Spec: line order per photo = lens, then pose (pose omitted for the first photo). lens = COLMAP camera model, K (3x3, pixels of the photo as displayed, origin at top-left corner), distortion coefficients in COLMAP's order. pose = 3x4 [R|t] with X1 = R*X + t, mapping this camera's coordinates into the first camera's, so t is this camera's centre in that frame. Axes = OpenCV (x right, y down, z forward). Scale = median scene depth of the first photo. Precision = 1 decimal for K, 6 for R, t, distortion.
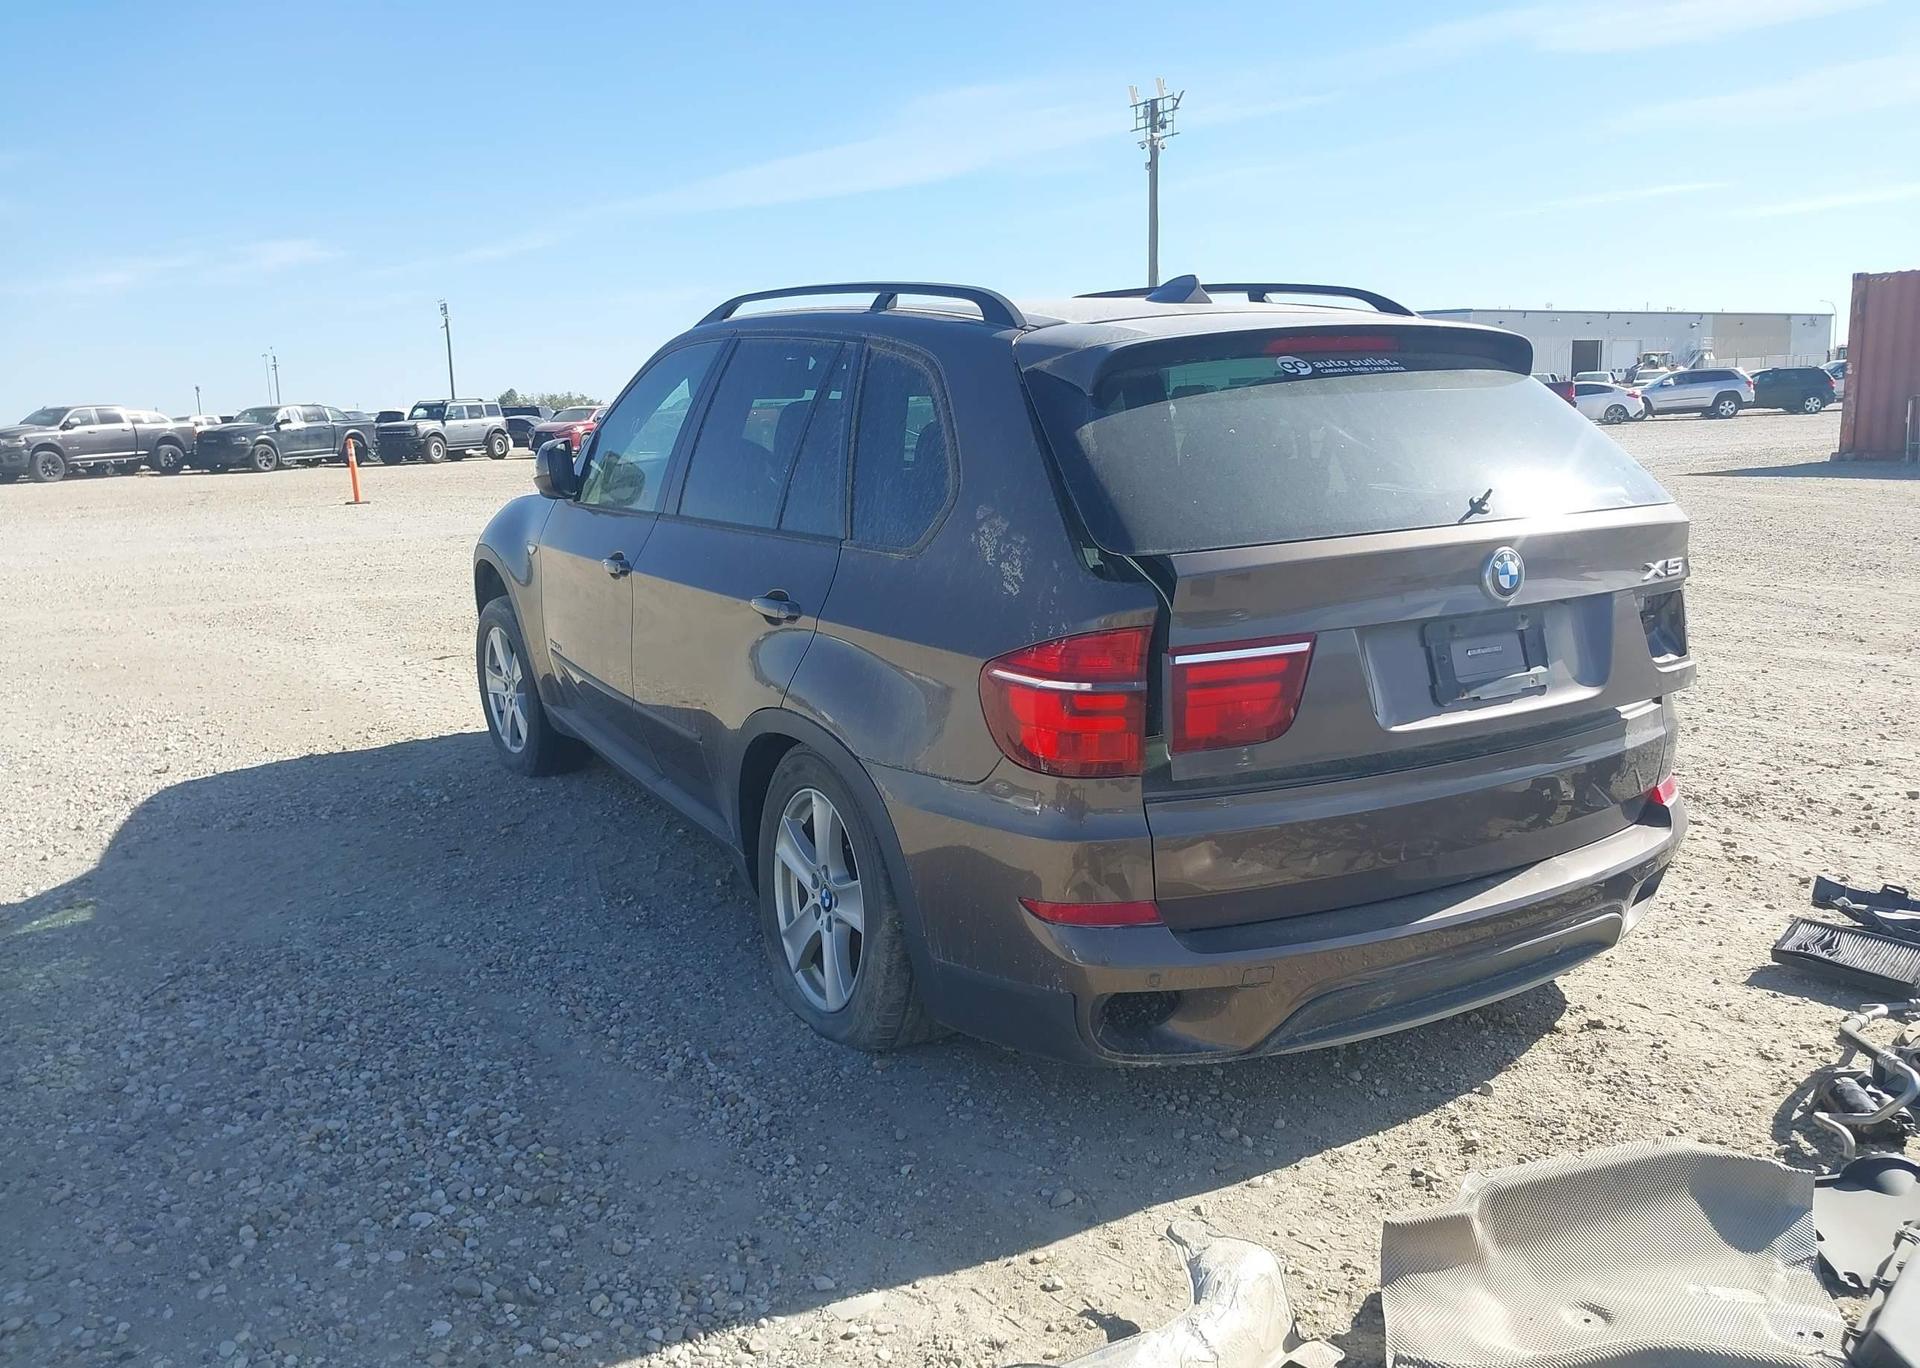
lens RADIAL K [[1545.4, 0, 978.6], [0, 1545.4, 724.9], [0, 0, 1]] dist [0.042032, -0.054221]
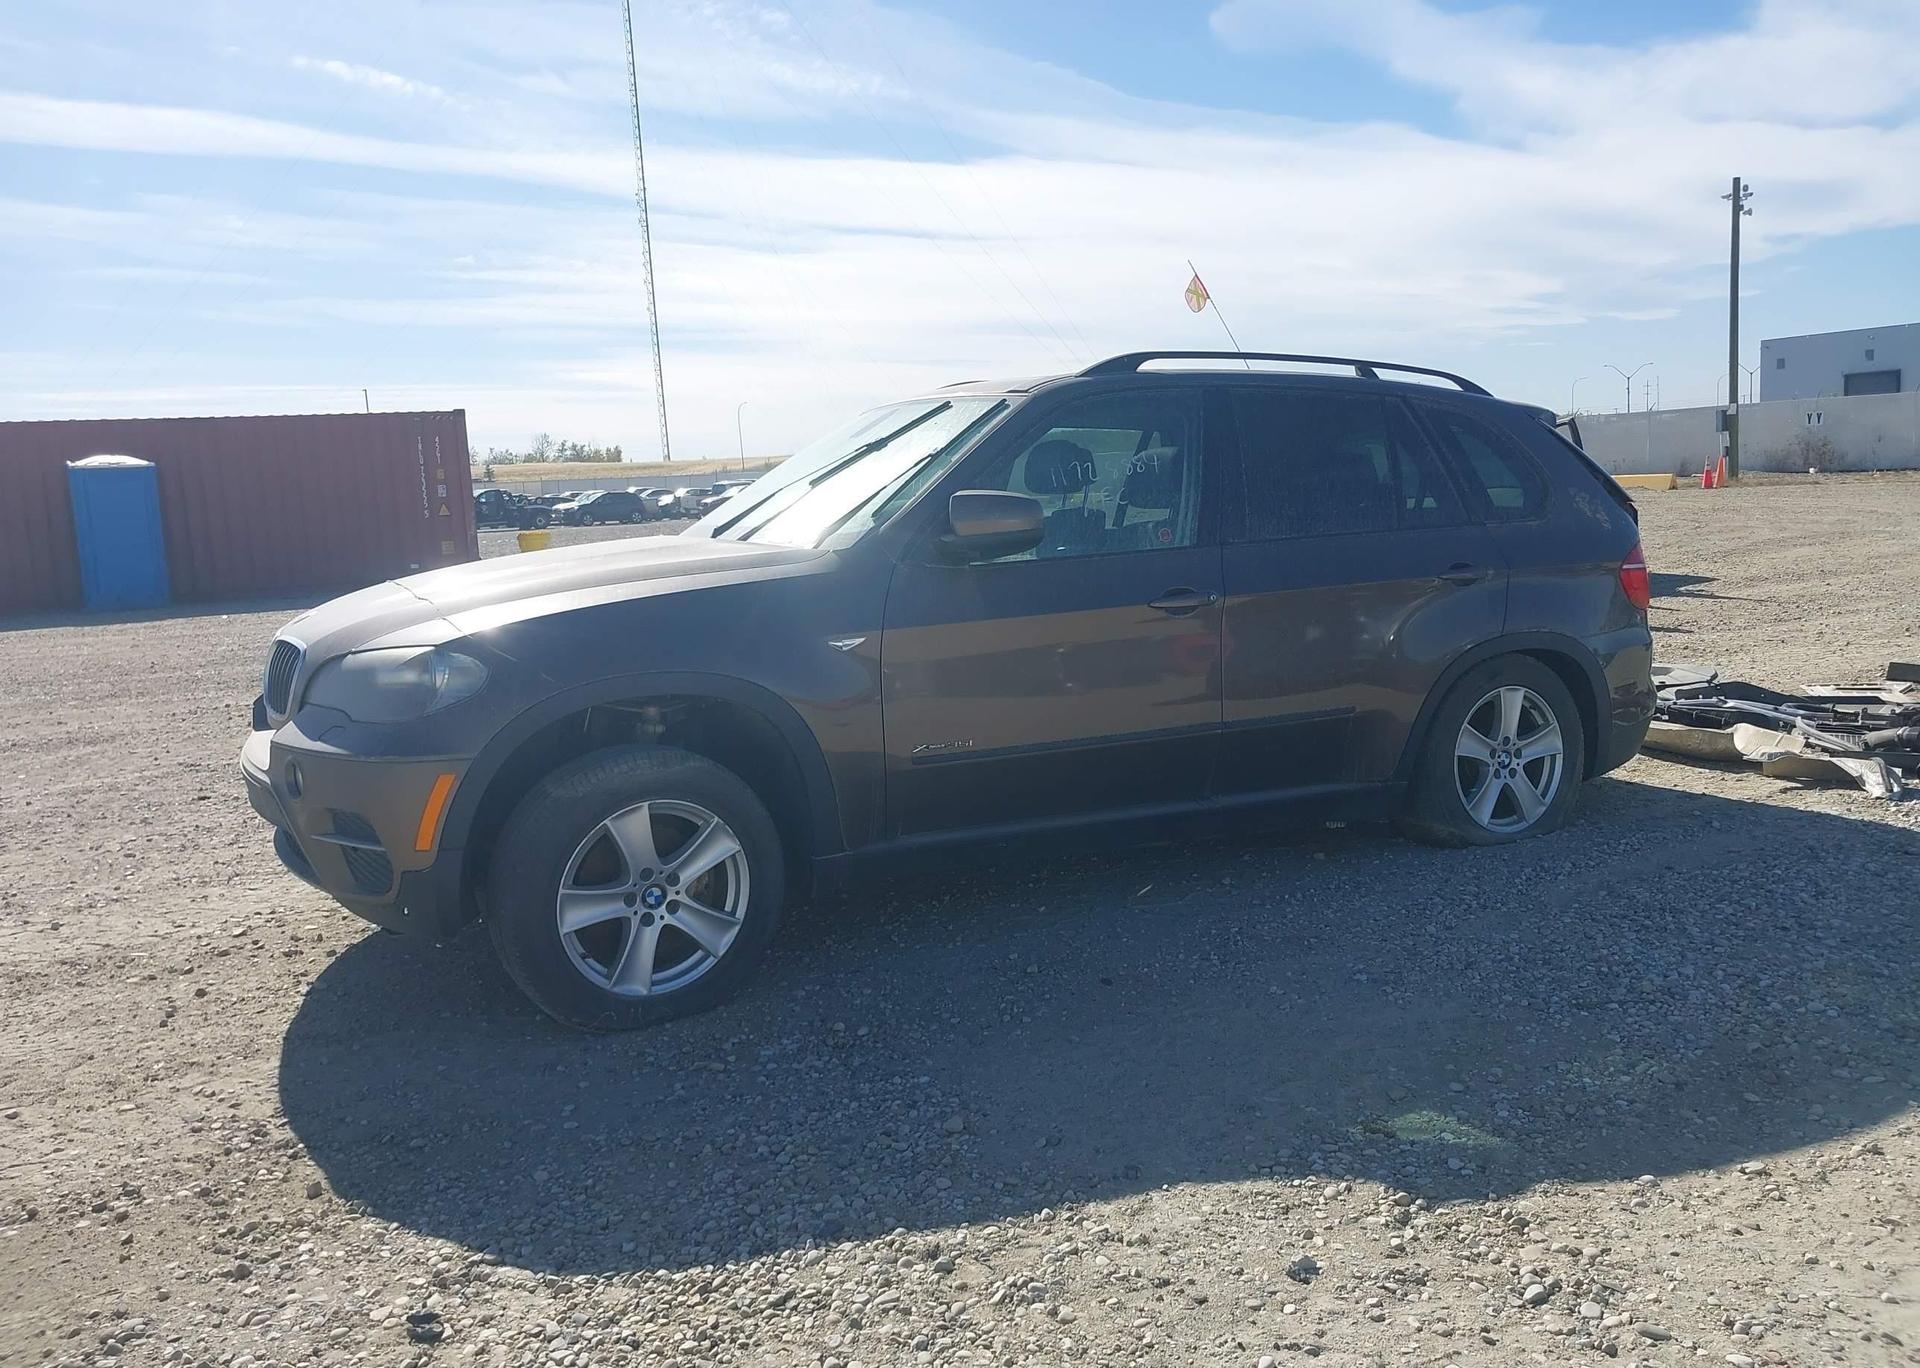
lens RADIAL K [[1545.4, 0, 964.1], [0, 1545.4, 666.7], [0, 0, 1]] dist [0.042032, -0.054221]
pose [[-0.004617, -0.087476, 0.996156, -1.053036], [0.251087, 0.964152, 0.085830, -0.155794], [-0.967954, 0.250518, 0.017513, 0.968743]]
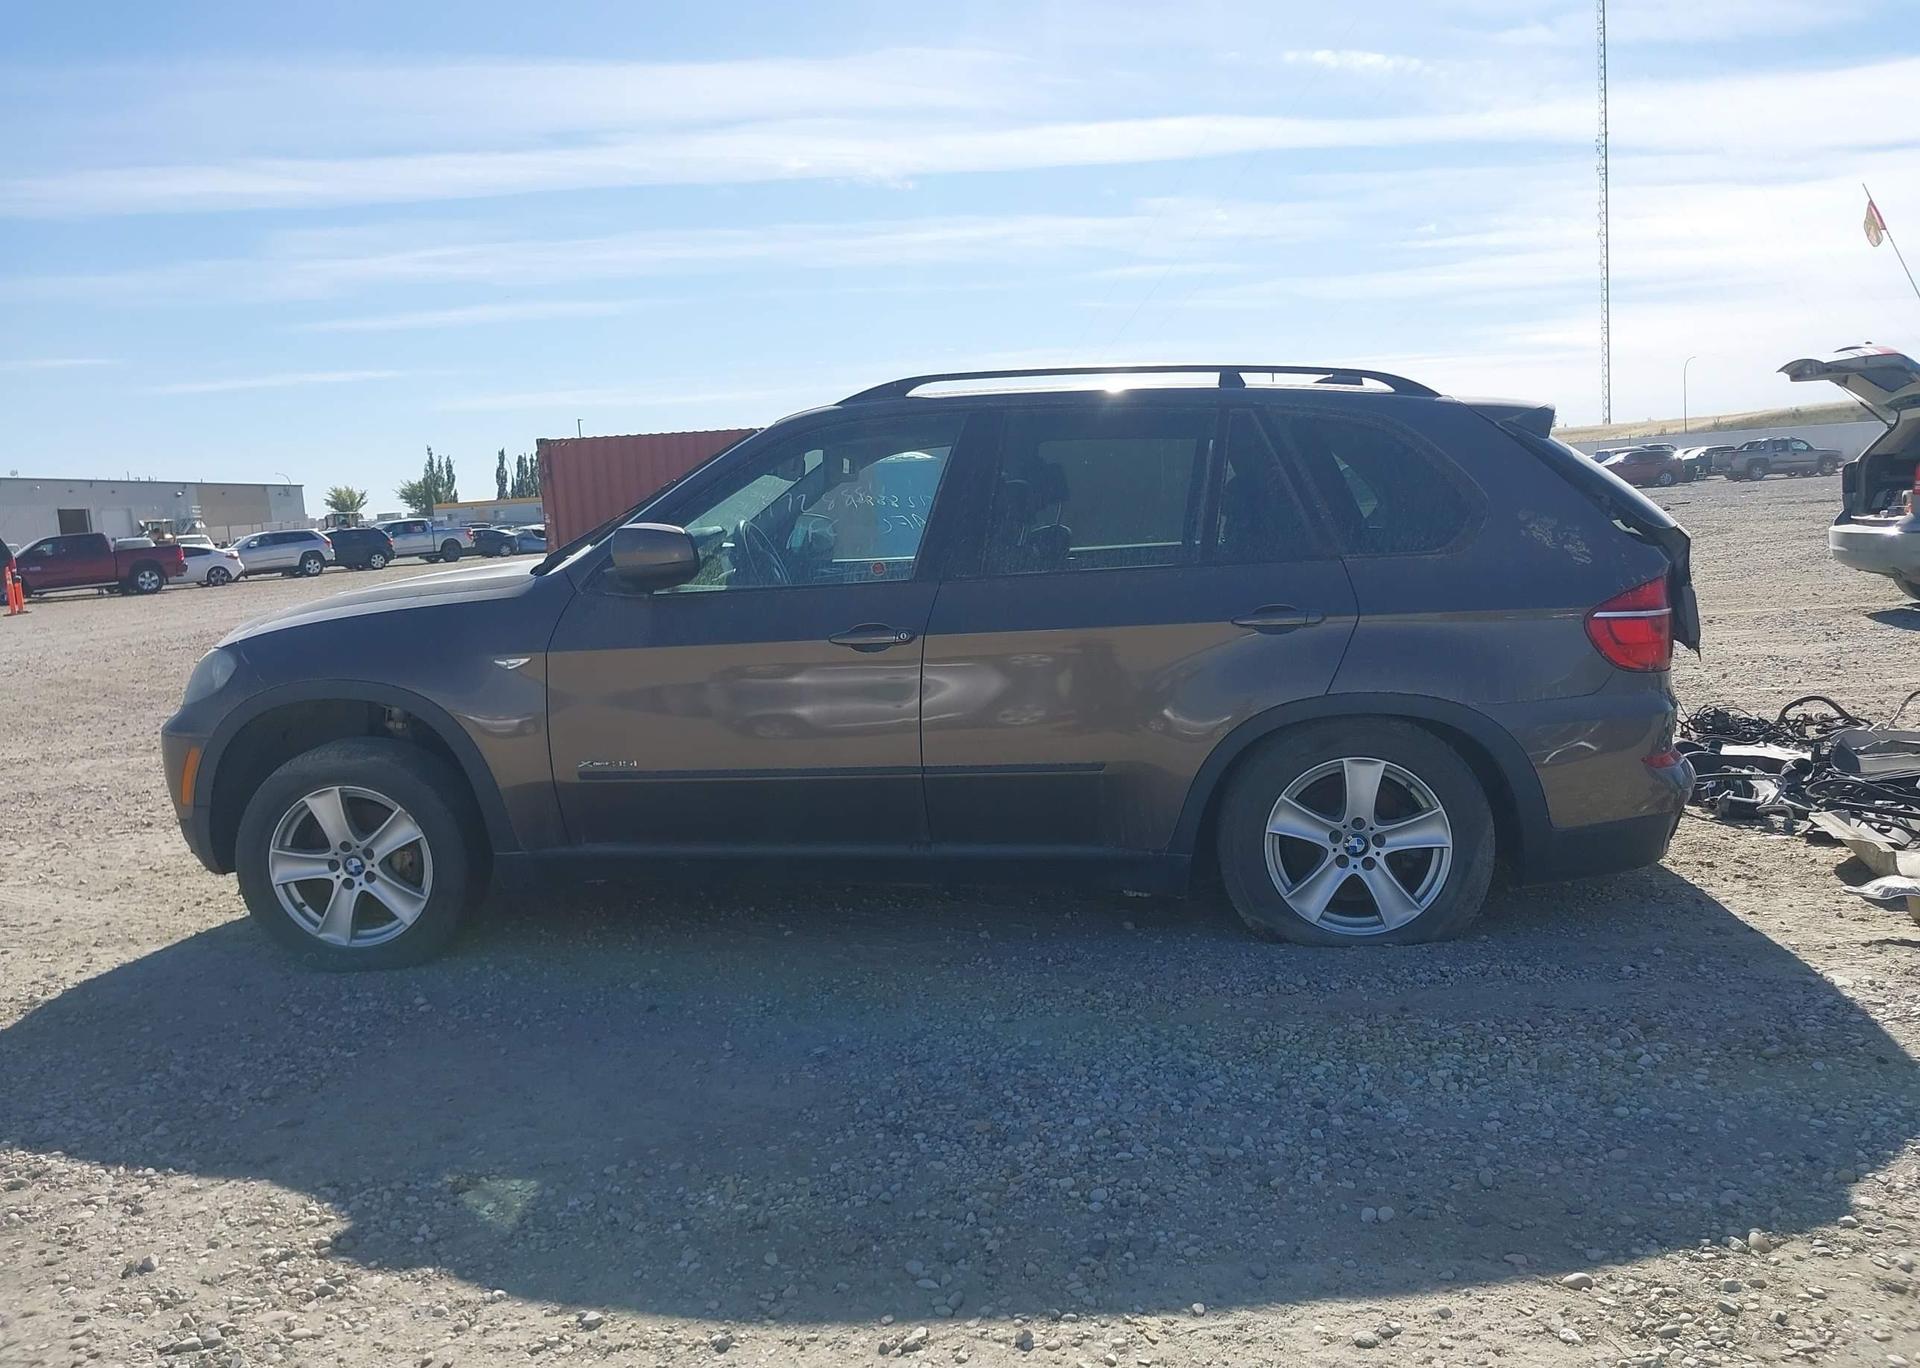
lens RADIAL K [[1545.4, 0, 986.4], [0, 1545.4, 670.7], [0, 0, 1]] dist [0.042032, -0.054221]
pose [[0.574512, -0.092704, 0.813229, -0.836251], [0.207626, 0.977573, -0.035240, -0.027303], [-0.791724, 0.189093, 0.580875, 0.326145]]
